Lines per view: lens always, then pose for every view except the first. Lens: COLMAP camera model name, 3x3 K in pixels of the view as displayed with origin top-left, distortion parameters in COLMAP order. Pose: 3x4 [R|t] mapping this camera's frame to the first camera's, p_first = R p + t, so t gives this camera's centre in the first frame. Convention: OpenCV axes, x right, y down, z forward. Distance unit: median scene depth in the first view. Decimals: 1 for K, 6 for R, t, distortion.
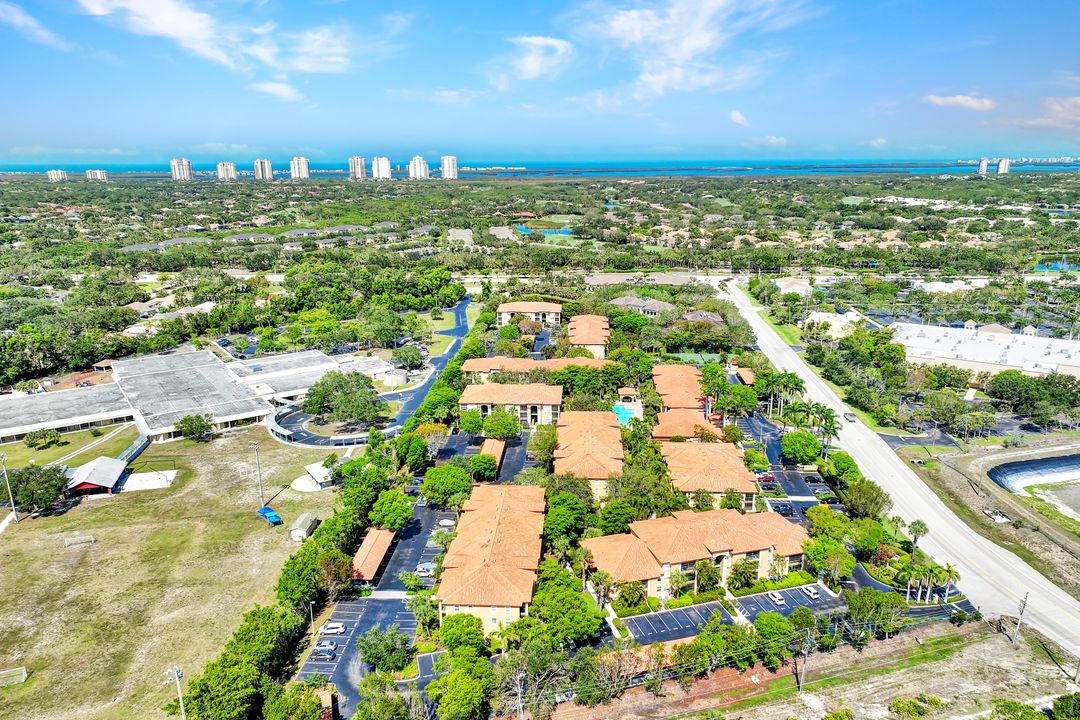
lens RADIAL K [[765.7, 0, 542.2], [0, 765.7, 374.3], [0, 0, 1]] dist [0.005327, 0.004908]
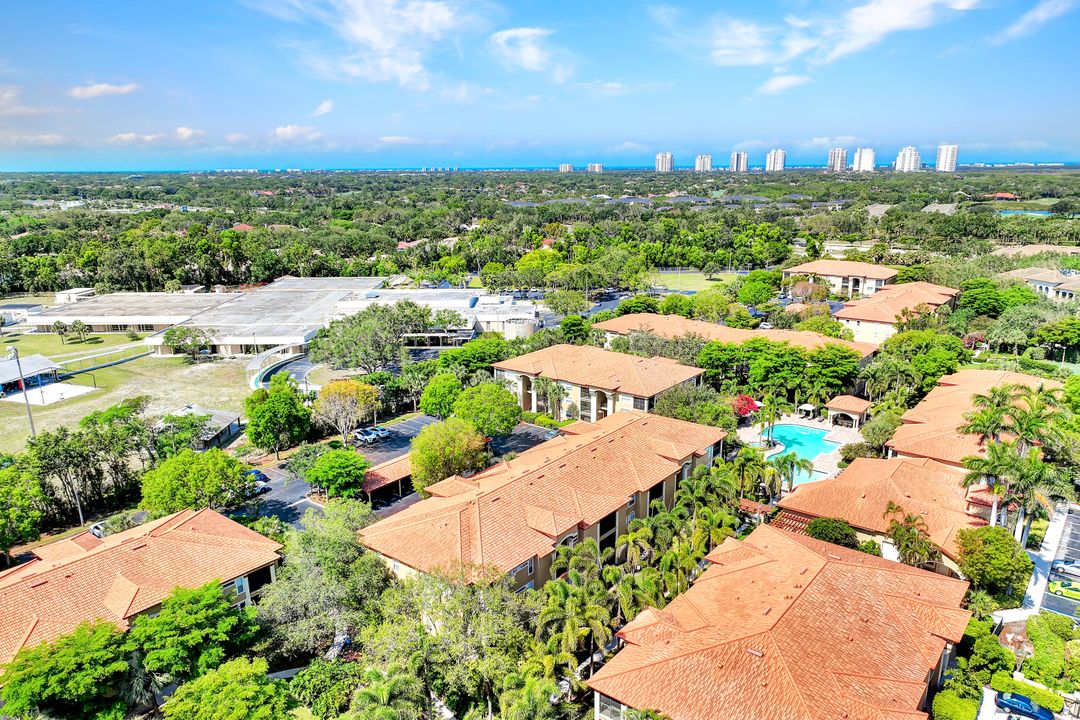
lens RADIAL K [[765.7, 0, 542.2], [0, 765.7, 374.3], [0, 0, 1]] dist [0.005327, 0.004908]
pose [[0.819388, 0.151089, -0.552970, 0.205757], [-0.153059, 0.987283, 0.042955, 0.012308], [0.552428, 0.049440, 0.832093, 0.481210]]
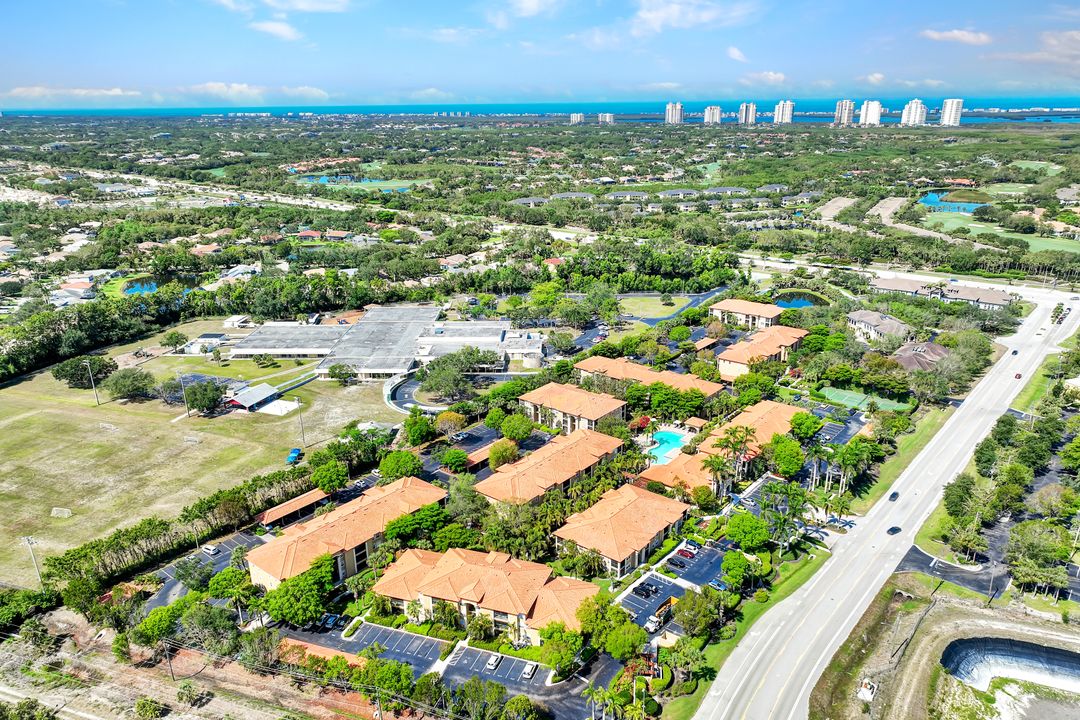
lens RADIAL K [[765.7, 0, 542.2], [0, 765.7, 374.3], [0, 0, 1]] dist [0.005327, 0.004908]
pose [[0.810596, 0.195956, -0.551848, 0.450002], [-0.154680, 0.980530, 0.120972, -0.115962], [0.564809, -0.012699, 0.825124, 0.104506]]
